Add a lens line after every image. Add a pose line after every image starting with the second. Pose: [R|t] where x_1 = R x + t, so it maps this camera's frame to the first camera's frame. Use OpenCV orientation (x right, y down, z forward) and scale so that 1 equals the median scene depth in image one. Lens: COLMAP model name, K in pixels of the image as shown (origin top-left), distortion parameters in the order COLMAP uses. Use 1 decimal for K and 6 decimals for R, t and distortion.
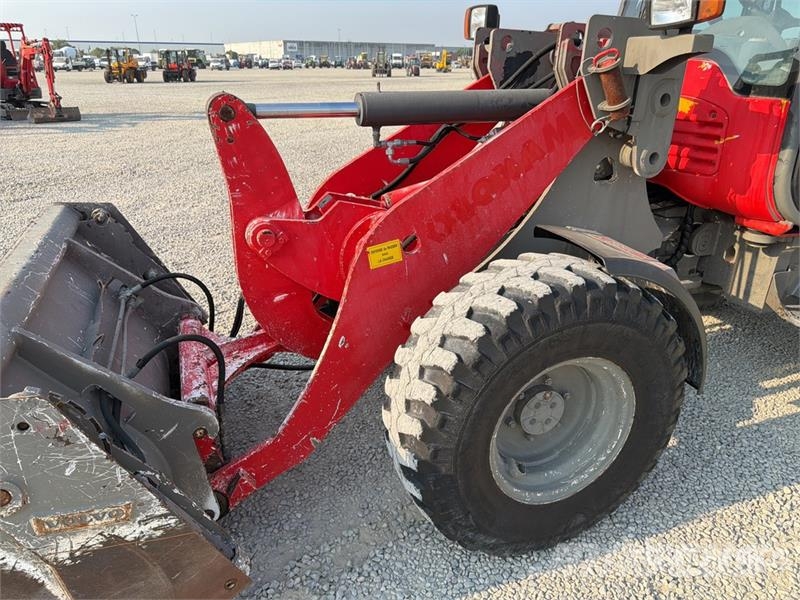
lens RADIAL K [[554.7, 0, 400.4], [0, 554.7, 297.6], [0, 0, 1]] dist [0.051223, -0.061895]
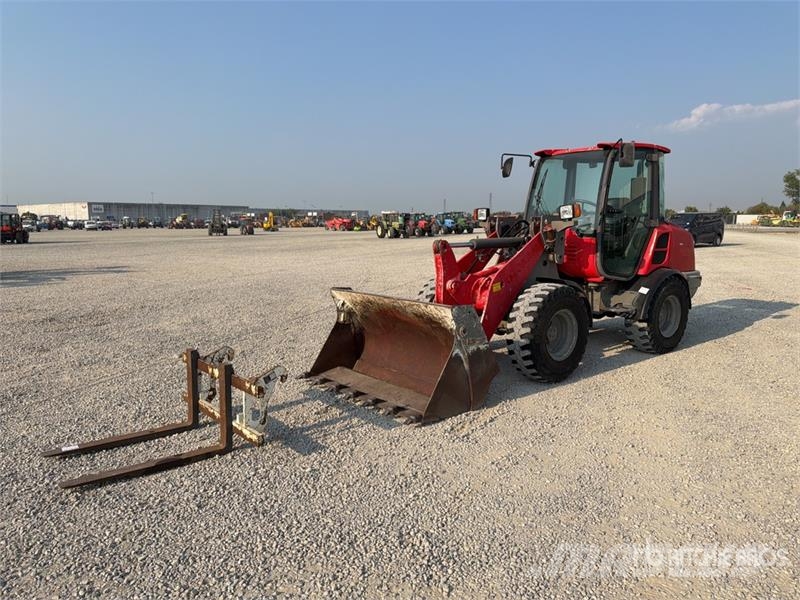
lens RADIAL K [[554.7, 0, 403.6], [0, 554.7, 298.1], [0, 0, 1]] dist [0.051223, -0.061895]
pose [[0.945861, -0.050879, 0.320560, -0.066916], [0.132227, 0.962368, -0.237410, 0.028508], [-0.296418, 0.266944, 0.916994, -0.073130]]
